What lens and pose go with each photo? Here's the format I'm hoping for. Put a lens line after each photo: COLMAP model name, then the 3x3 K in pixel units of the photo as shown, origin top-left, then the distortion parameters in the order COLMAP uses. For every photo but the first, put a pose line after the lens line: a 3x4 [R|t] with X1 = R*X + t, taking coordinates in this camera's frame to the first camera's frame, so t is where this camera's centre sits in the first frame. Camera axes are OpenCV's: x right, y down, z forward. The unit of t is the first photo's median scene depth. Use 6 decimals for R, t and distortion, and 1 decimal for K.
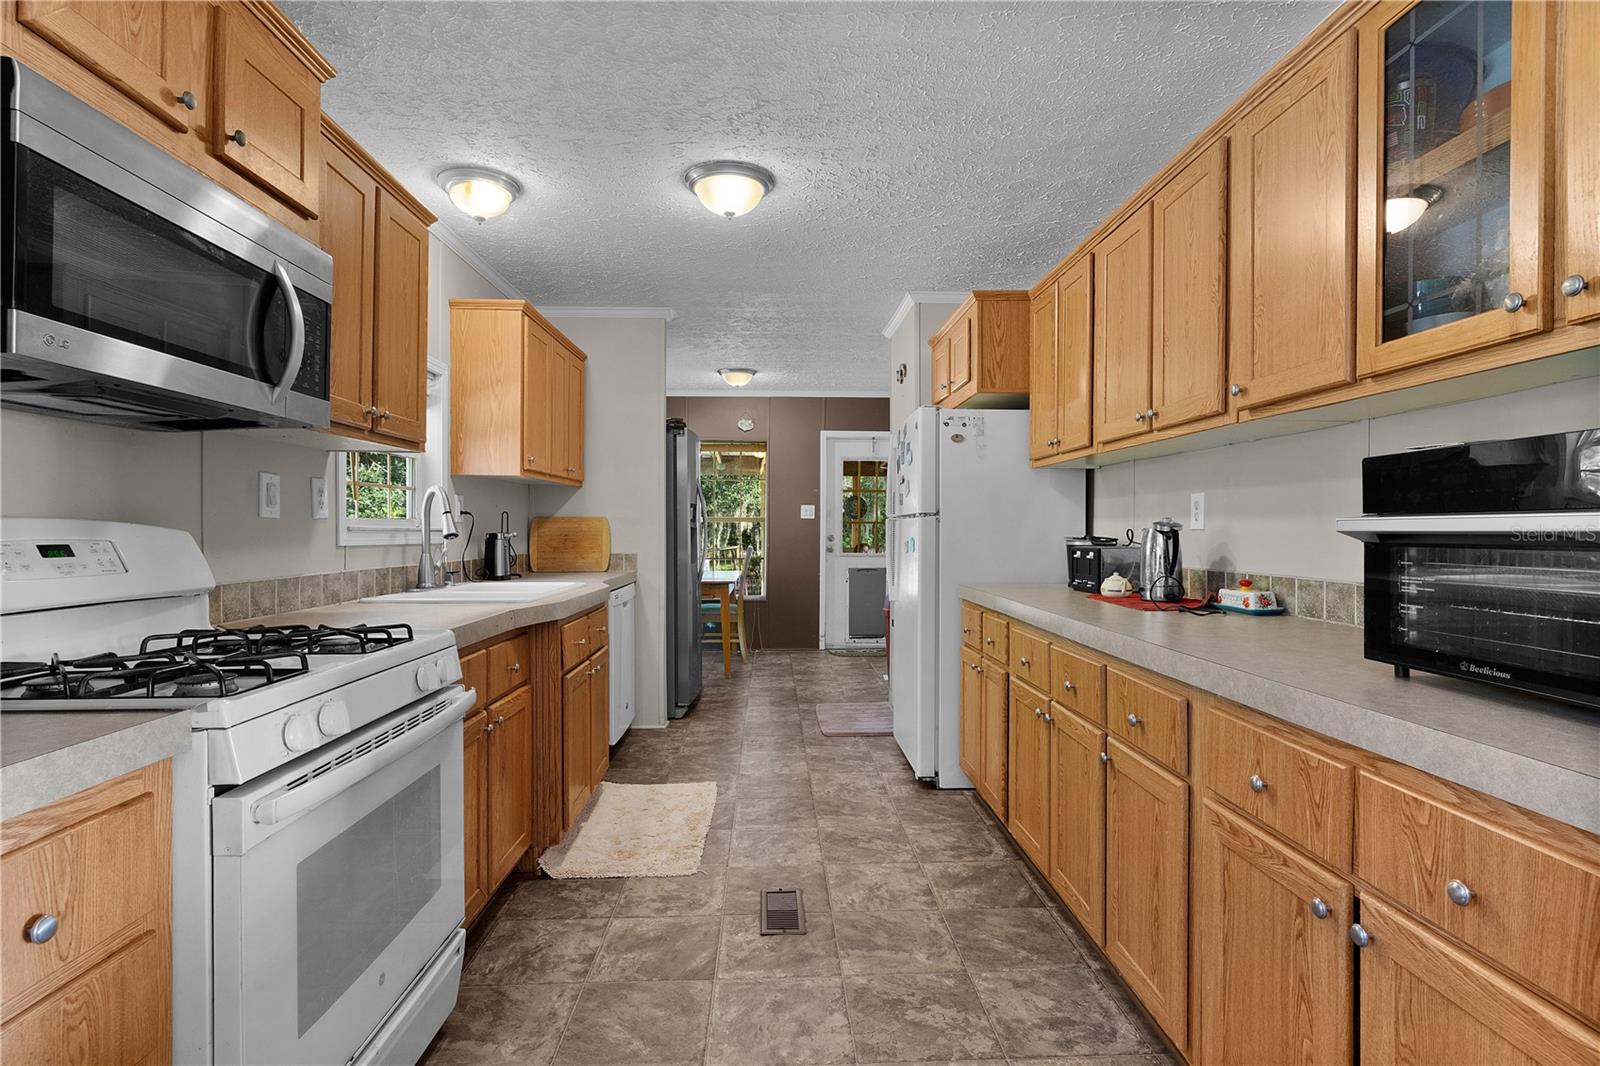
lens RADIAL K [[825.4, 0, 815.2], [0, 825.4, 522.5], [0, 0, 1]] dist [0.003106, -0.001458]
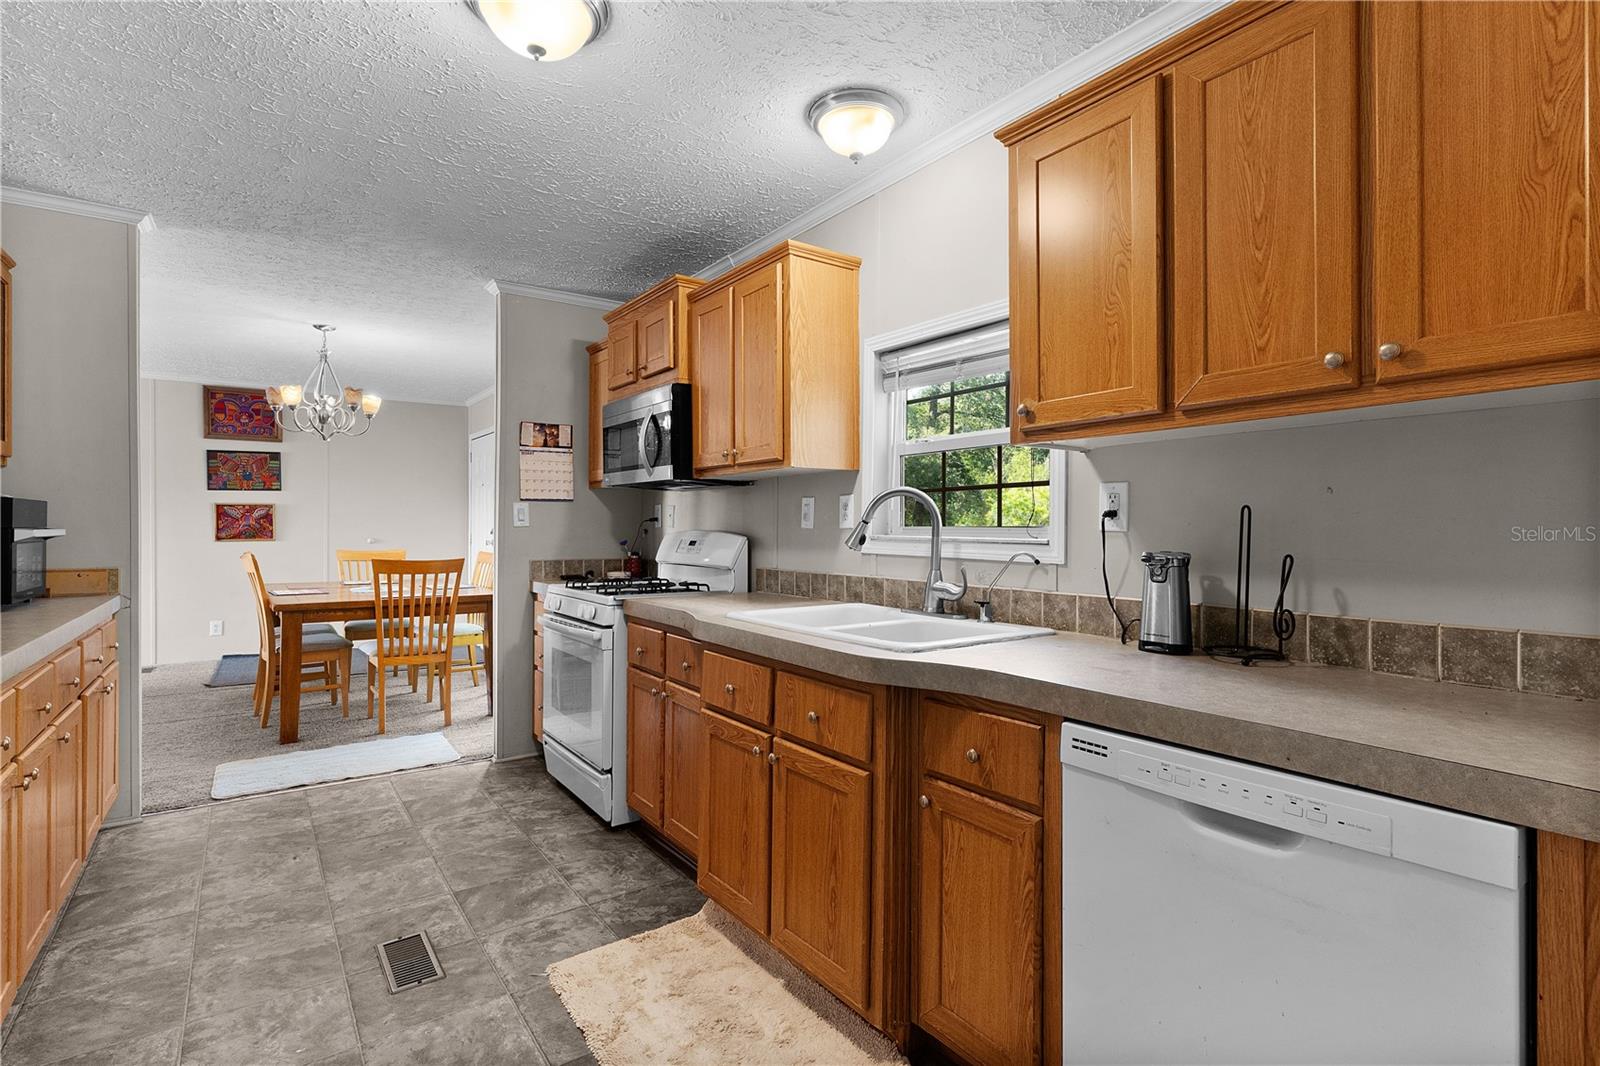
lens RADIAL K [[779.6, 0, 807.8], [0, 779.6, 530.3], [0, 0, 1]] dist [0.002874, -0.001255]
pose [[-0.844207, -0.004229, -0.536001, 0.051830], [-0.001482, 0.999983, -0.005556, 0.004625], [0.536016, -0.003896, -0.844199, 1.962708]]
